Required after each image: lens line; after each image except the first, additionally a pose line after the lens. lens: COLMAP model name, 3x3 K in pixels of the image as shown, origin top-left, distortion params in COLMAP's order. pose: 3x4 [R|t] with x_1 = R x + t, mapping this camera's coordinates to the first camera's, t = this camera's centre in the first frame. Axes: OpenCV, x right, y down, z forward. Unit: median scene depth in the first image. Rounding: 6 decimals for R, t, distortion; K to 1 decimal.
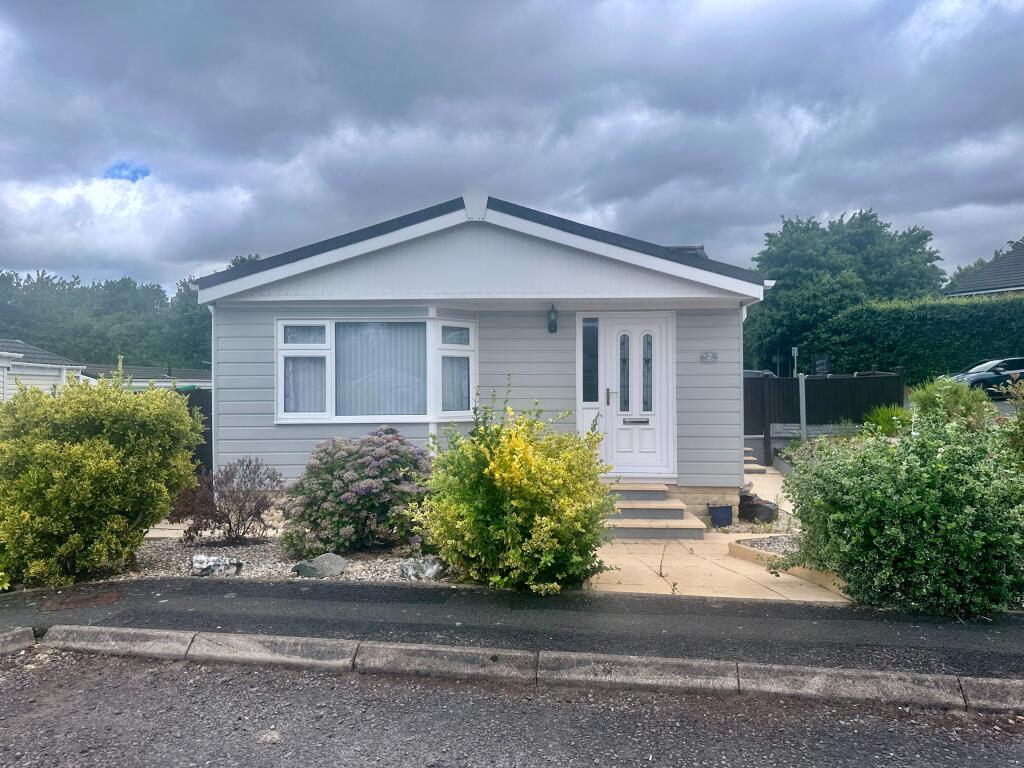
lens RADIAL K [[713.3, 0, 518.0], [0, 713.3, 380.1], [0, 0, 1]] dist [0.026710, -0.025047]
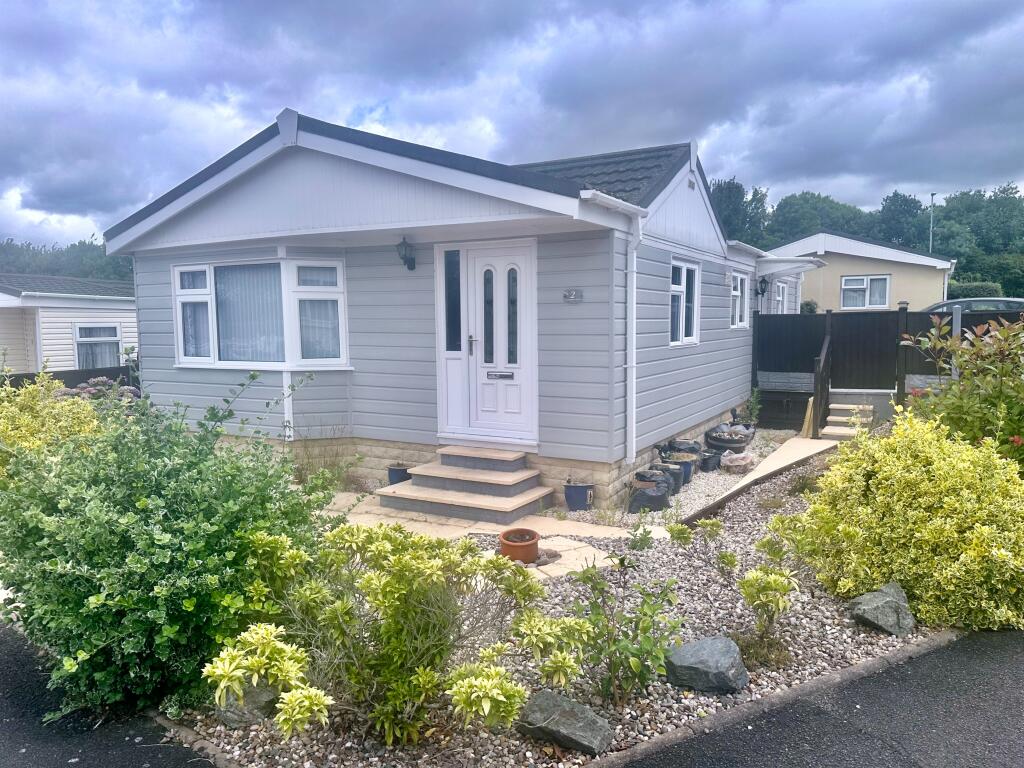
lens RADIAL K [[713.3, 0, 509.9], [0, 713.3, 392.2], [0, 0, 1]] dist [0.026710, -0.025047]
pose [[0.905824, 0.039381, -0.421819, 0.533288], [0.008375, 0.993811, 0.110767, -0.014525], [0.423571, -0.103869, 0.899888, 0.260719]]
